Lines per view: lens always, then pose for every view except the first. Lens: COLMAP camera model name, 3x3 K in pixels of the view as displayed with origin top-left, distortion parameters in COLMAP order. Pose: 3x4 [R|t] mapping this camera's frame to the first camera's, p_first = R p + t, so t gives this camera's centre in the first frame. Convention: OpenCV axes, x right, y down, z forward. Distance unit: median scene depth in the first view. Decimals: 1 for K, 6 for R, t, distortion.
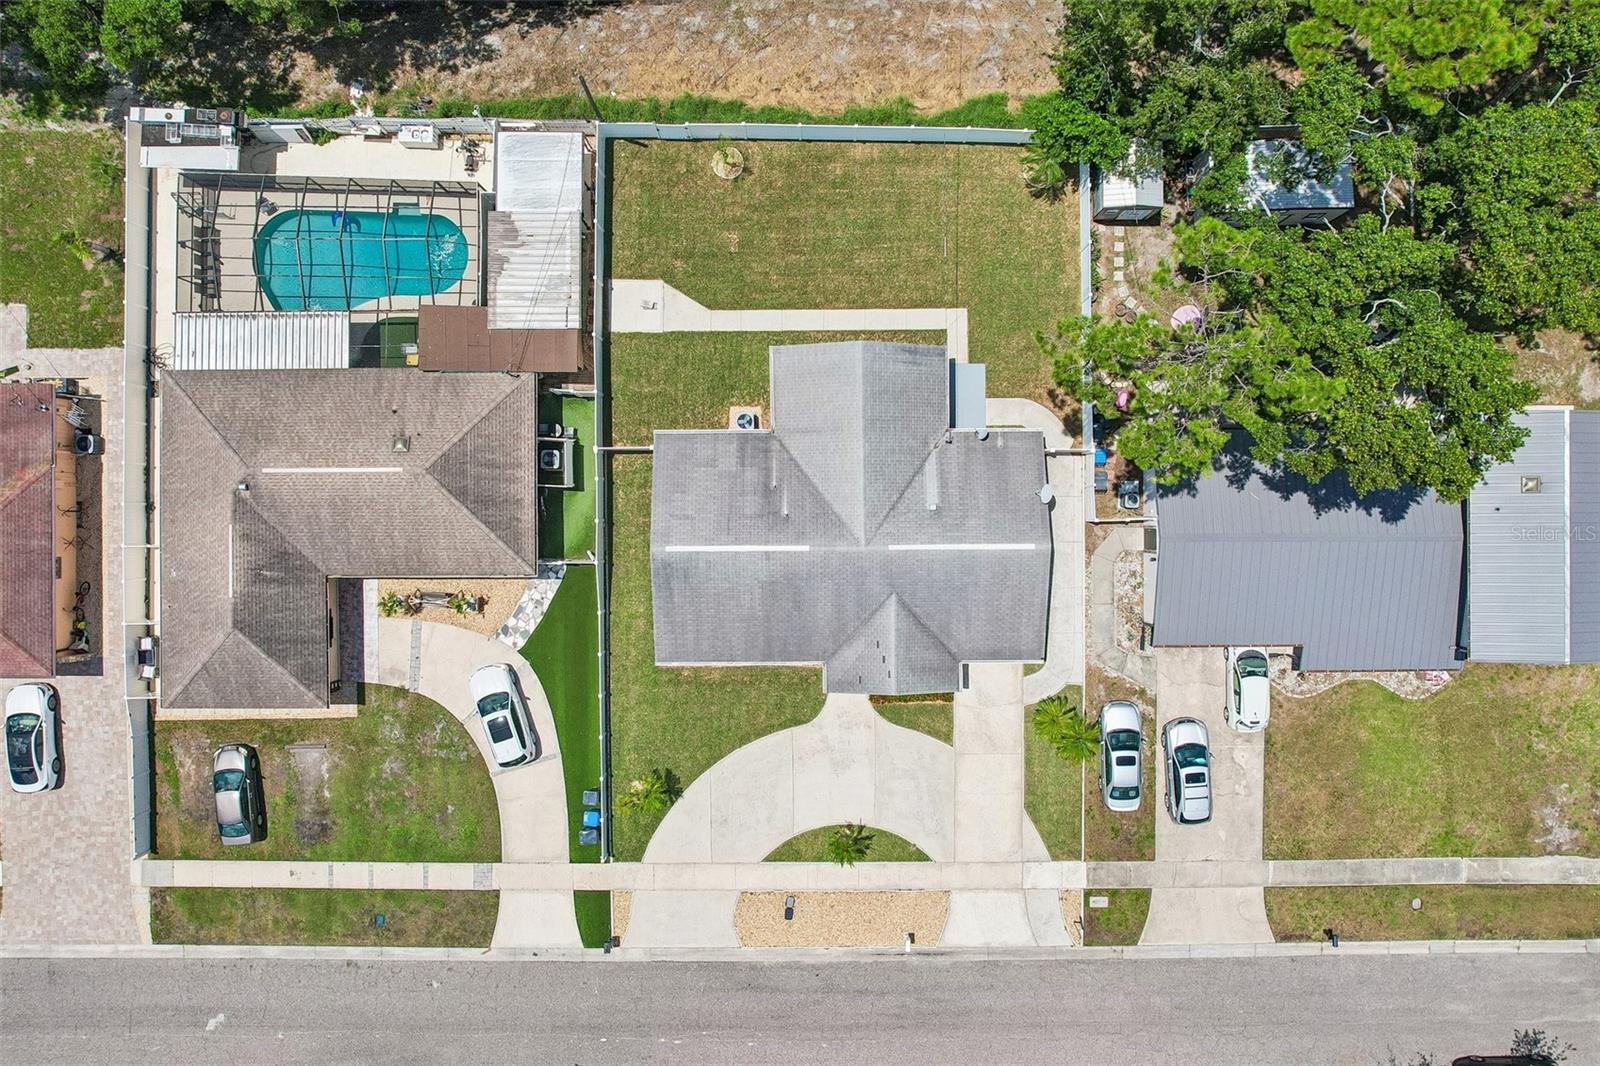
lens RADIAL K [[1134.8, 0, 801.4], [0, 1134.8, 561.9], [0, 0, 1]] dist [-0.037707, 0.002671]
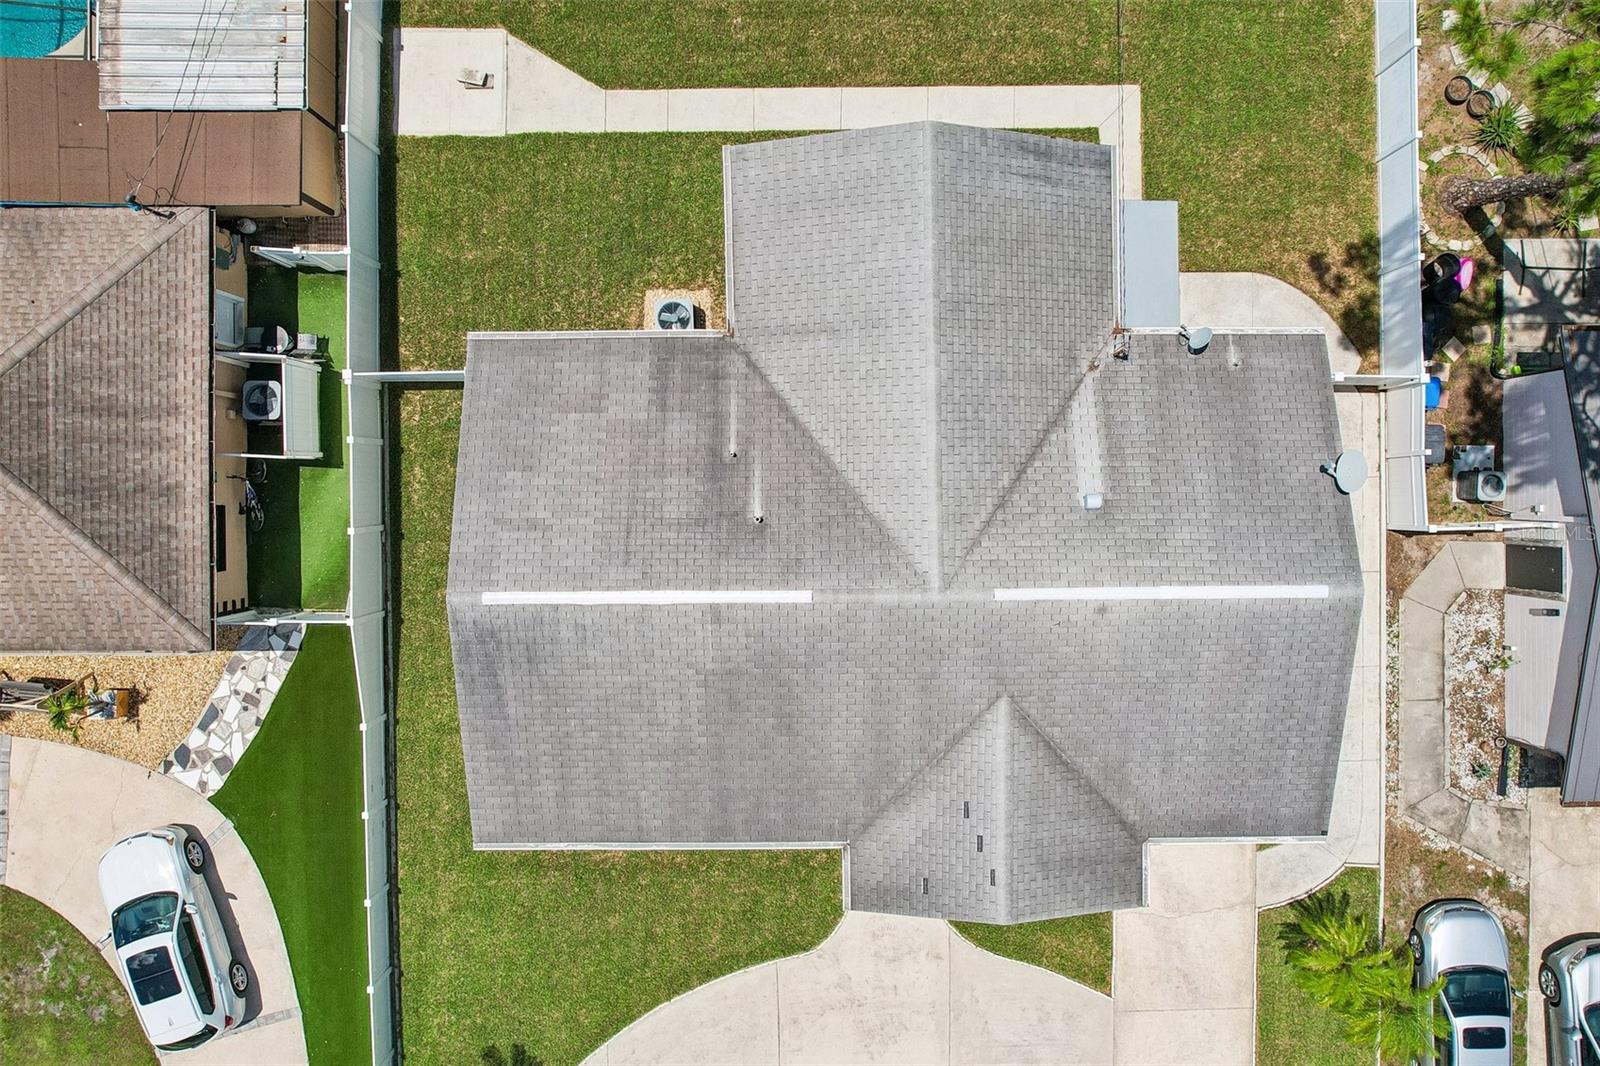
lens RADIAL K [[1181.9, 0, 800.0], [0, 1181.9, 533.0], [0, 0, 1]] dist [-0.042740, 0.003497]
pose [[0.999995, -0.001687, -0.002718, 0.003357], [0.001650, 0.999909, -0.013393, -0.027942], [0.002740, 0.013388, 0.999907, 0.505207]]
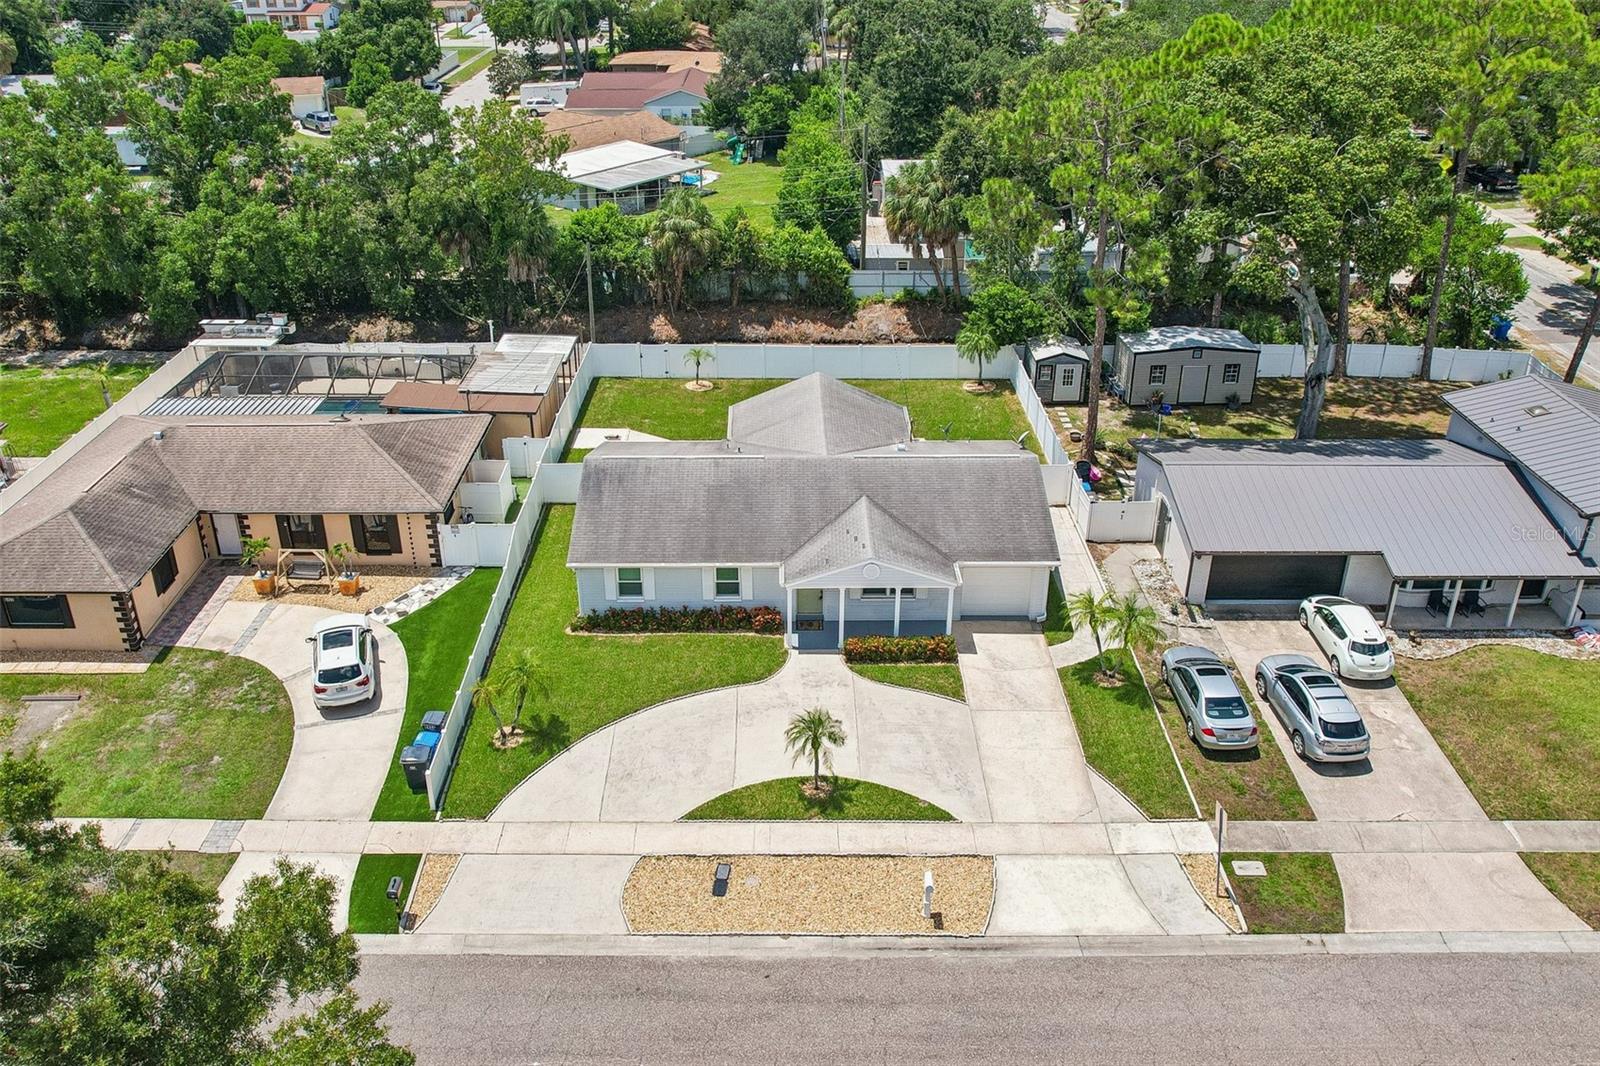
lens RADIAL K [[1220.6, 0, 789.2], [0, 1220.6, 558.3], [0, 0, 1]] dist [-0.039964, 0.005817]
pose [[0.999998, 0.000402, -0.002152, 0.026075], [-0.002081, 0.480494, -0.876996, 0.791207], [0.000681, 0.876998, 0.480493, 0.565559]]
